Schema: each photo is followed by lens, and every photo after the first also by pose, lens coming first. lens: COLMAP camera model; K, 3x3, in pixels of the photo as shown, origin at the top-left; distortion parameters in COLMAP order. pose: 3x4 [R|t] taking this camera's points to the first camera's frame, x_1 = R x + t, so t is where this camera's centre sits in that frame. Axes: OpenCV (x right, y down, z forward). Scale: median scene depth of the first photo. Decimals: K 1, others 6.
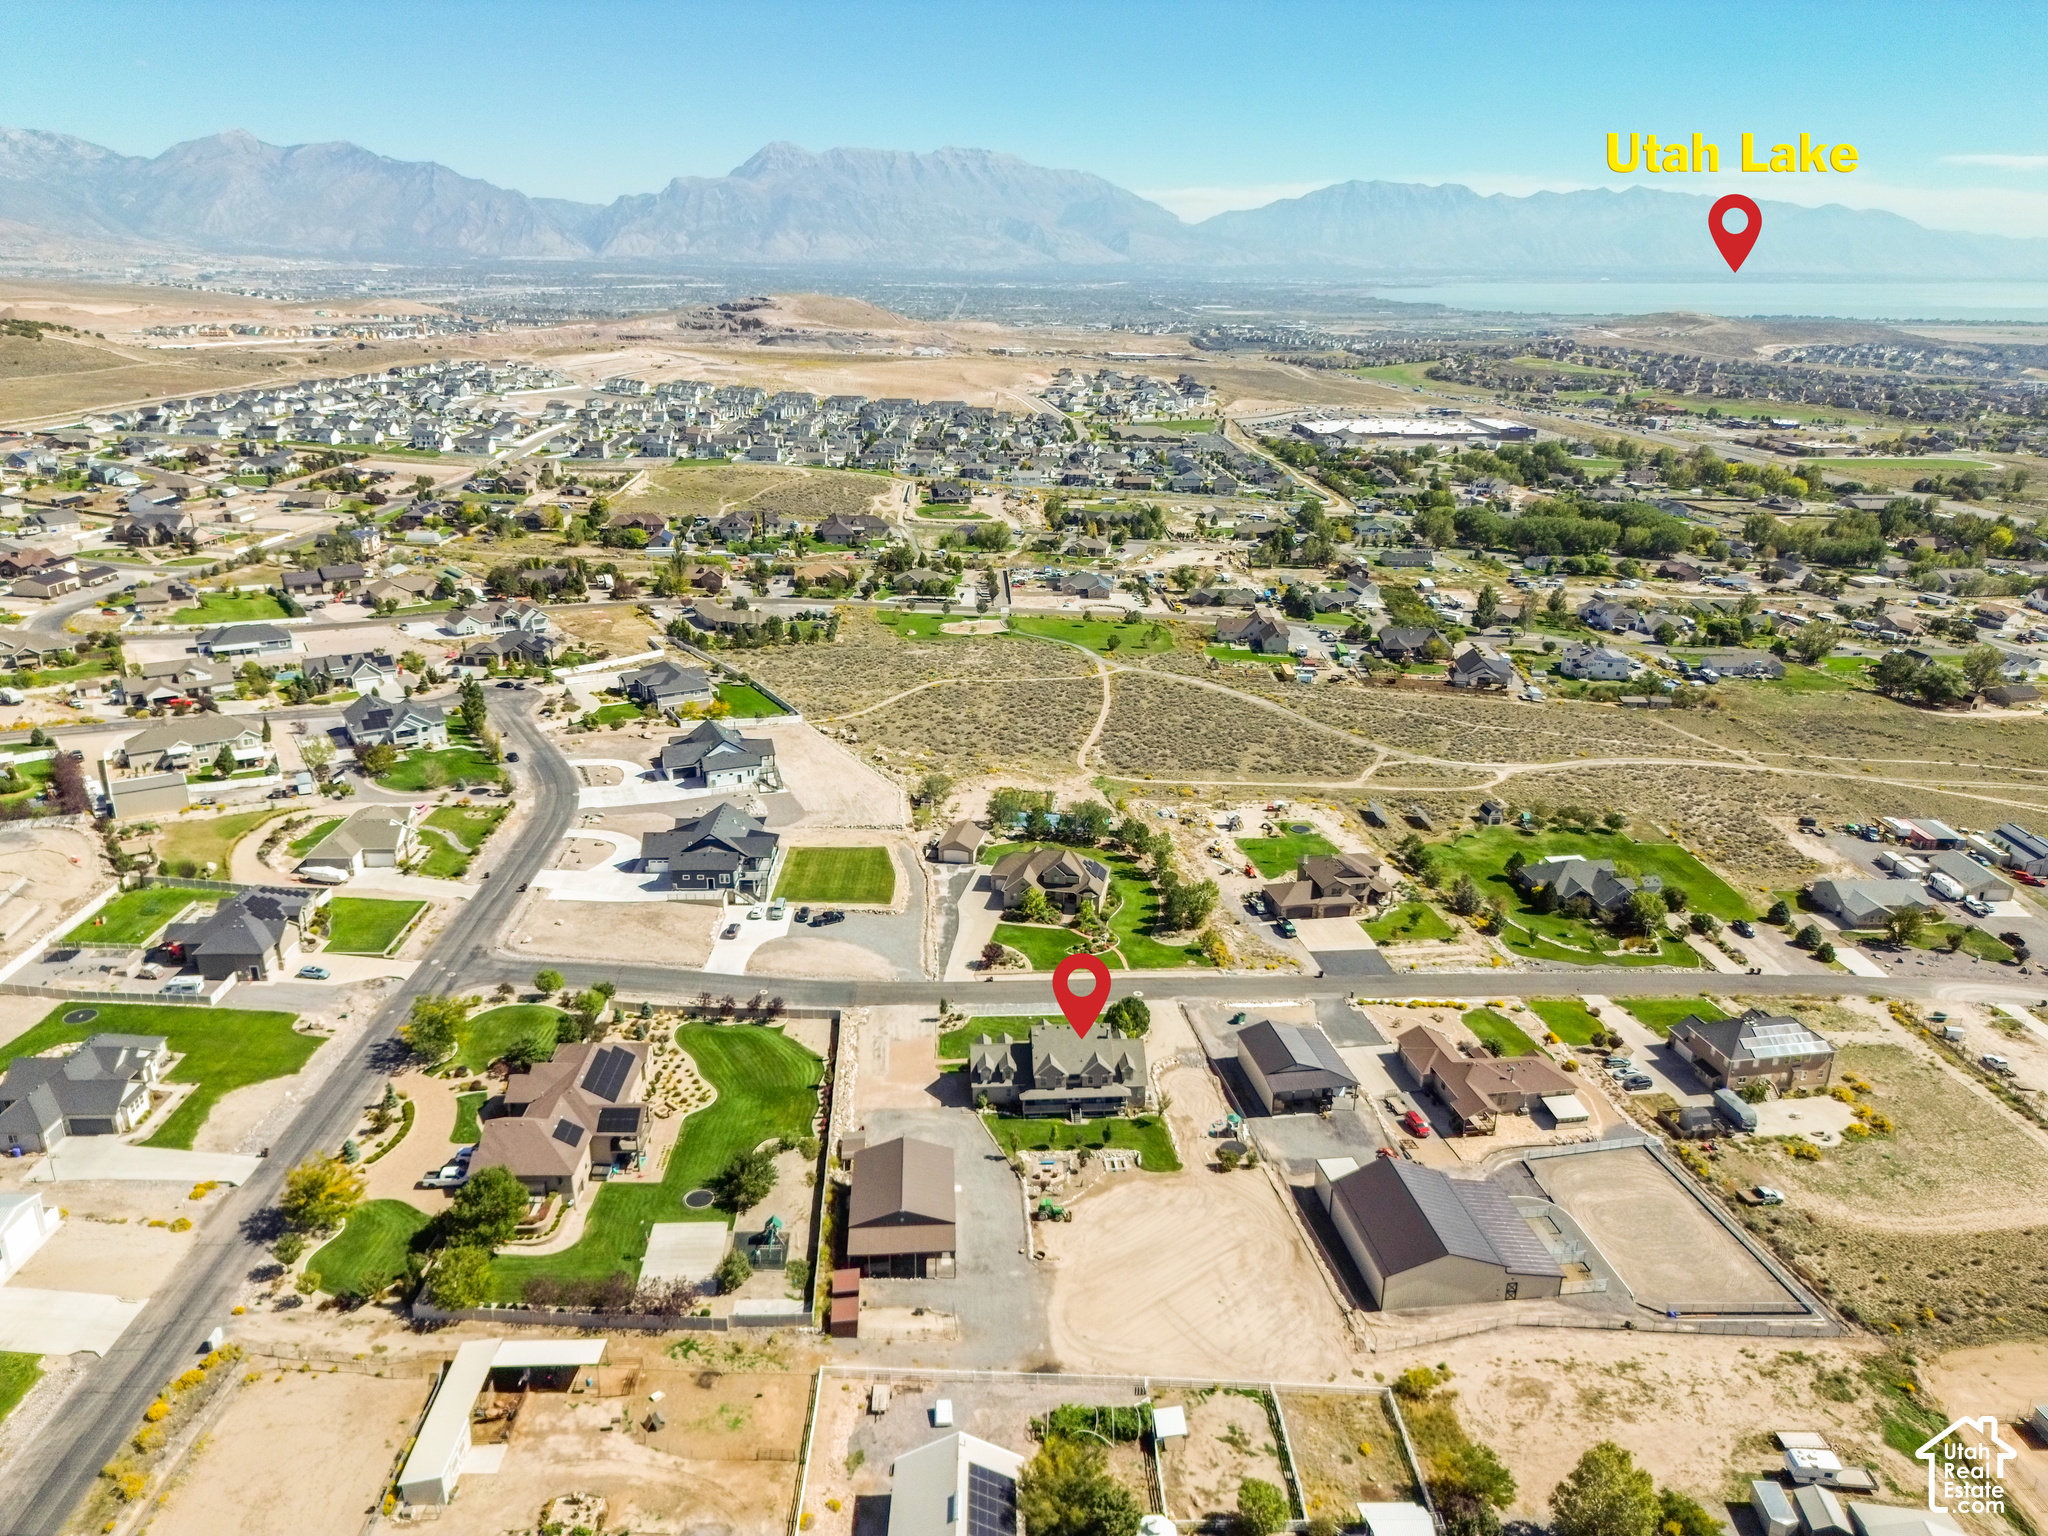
lens RADIAL K [[1448.0, 0, 1024.7], [0, 1448.0, 759.1], [0, 0, 1]] dist [0.074131, -0.059453]
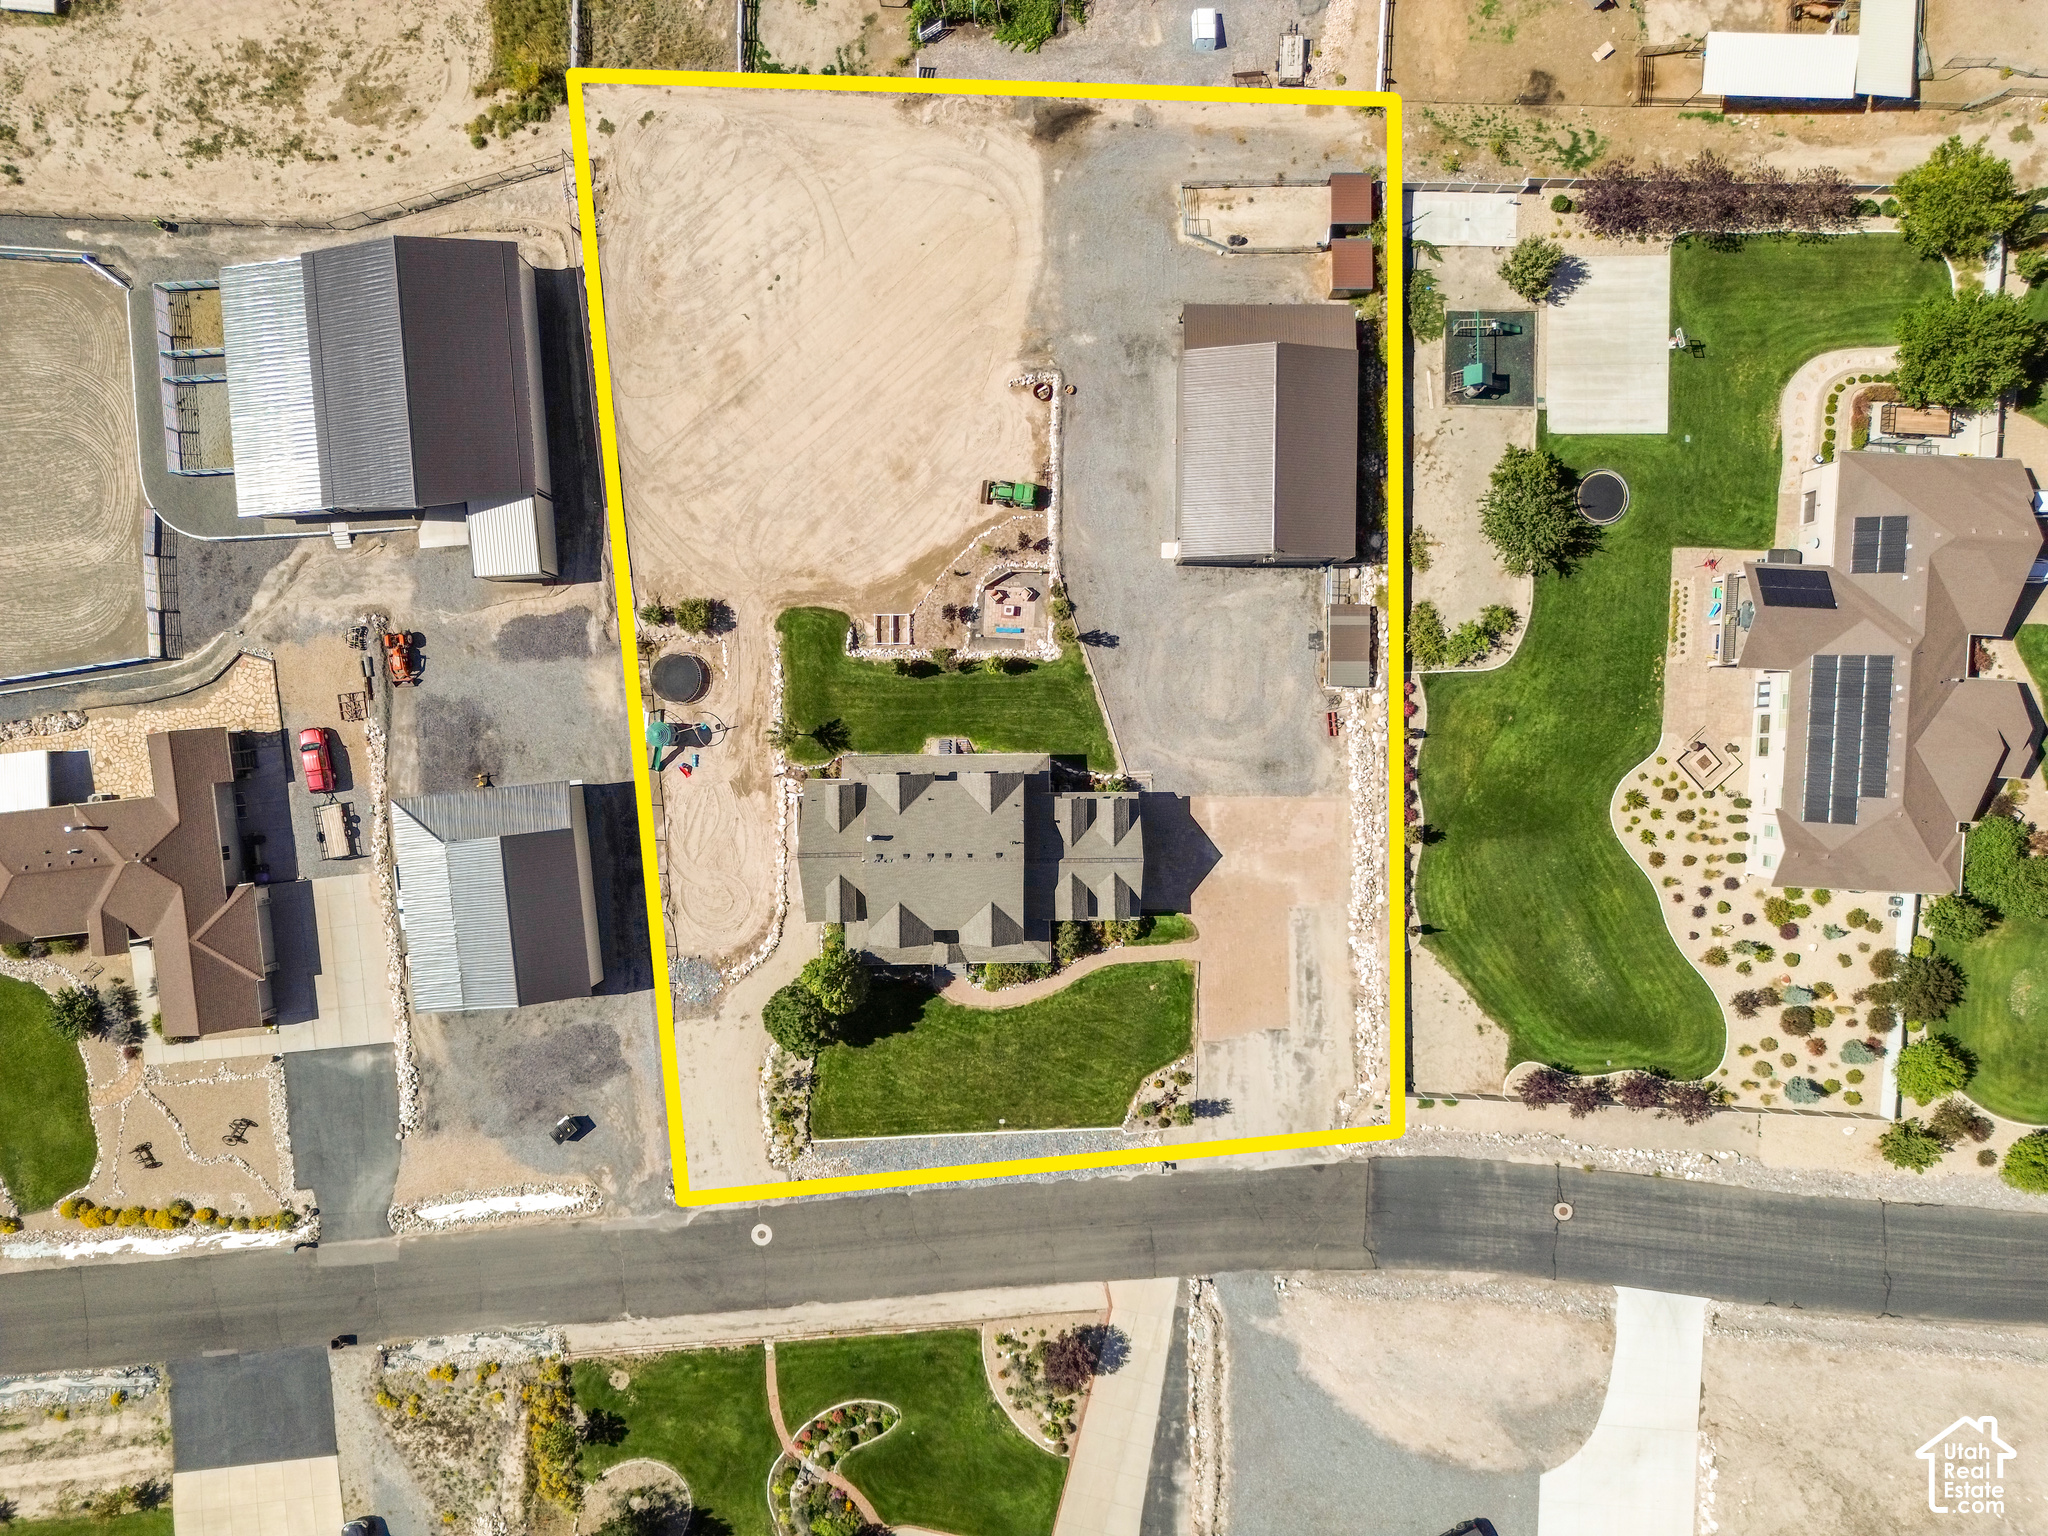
lens RADIAL K [[1448.0, 0, 1024.7], [0, 1448.0, 759.1], [0, 0, 1]] dist [0.074131, -0.059453]
pose [[-0.997204, -0.071710, -0.021014, 0.021175], [0.004868, -0.342963, 0.939336, -0.330555], [-0.074566, 0.936608, 0.342353, 0.992958]]
